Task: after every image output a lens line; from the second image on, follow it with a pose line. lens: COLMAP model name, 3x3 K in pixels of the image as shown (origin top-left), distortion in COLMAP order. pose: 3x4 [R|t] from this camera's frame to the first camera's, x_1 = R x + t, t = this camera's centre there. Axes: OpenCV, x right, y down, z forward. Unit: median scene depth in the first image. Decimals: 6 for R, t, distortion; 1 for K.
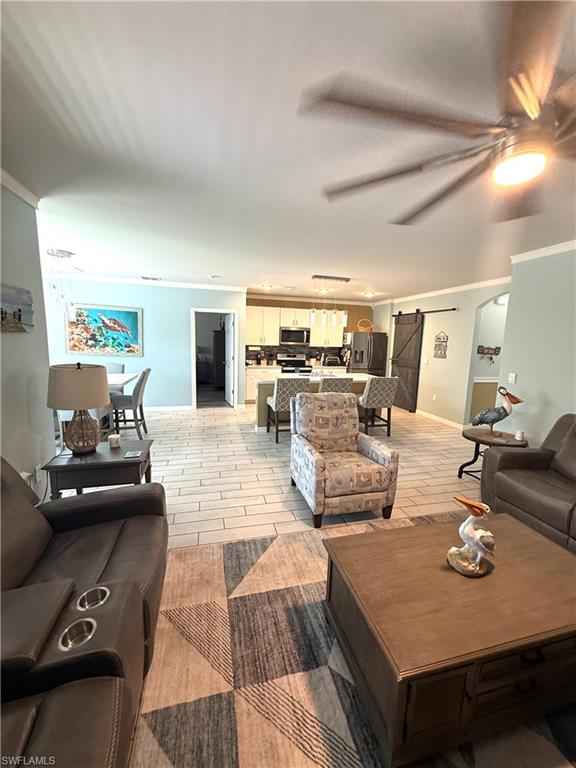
lens RADIAL K [[306.0, 0, 288.7], [0, 306.0, 382.6], [0, 0, 1]] dist [-0.004660, -0.000079]
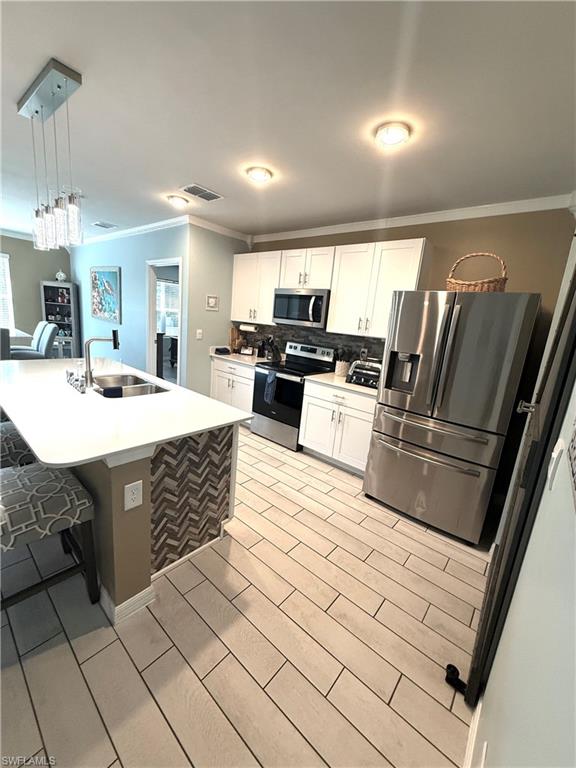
lens RADIAL K [[306.0, 0, 286.9], [0, 306.0, 380.8], [0, 0, 1]] dist [-0.004660, -0.000079]
pose [[0.578916, 0.189272, -0.793116, 0.411100], [-0.186782, 0.977605, 0.096962, -0.082935], [0.793706, 0.092007, 0.601304, 0.710168]]
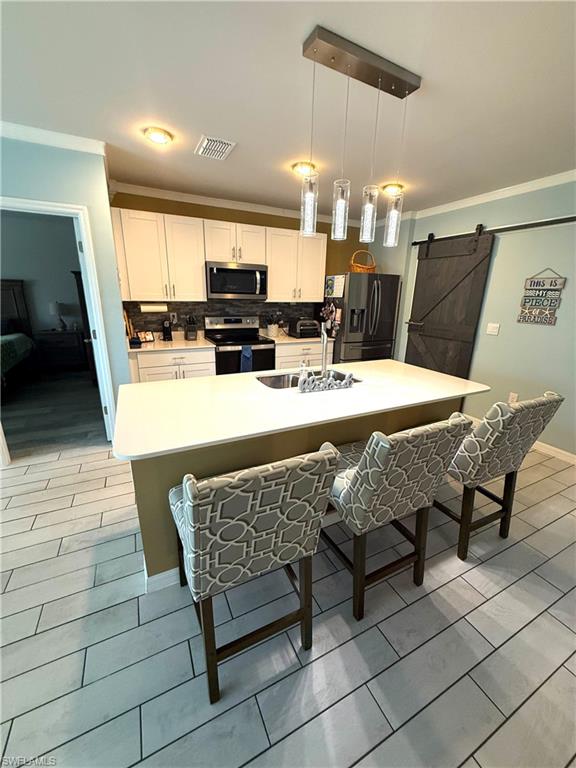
lens RADIAL K [[306.0, 0, 287.2], [0, 306.0, 382.2], [0, 0, 1]] dist [-0.004660, -0.000079]
pose [[0.979141, -0.063447, 0.193023, -0.007560], [0.034560, 0.988158, 0.149499, -0.061023], [-0.200223, -0.139710, 0.969738, 0.475573]]
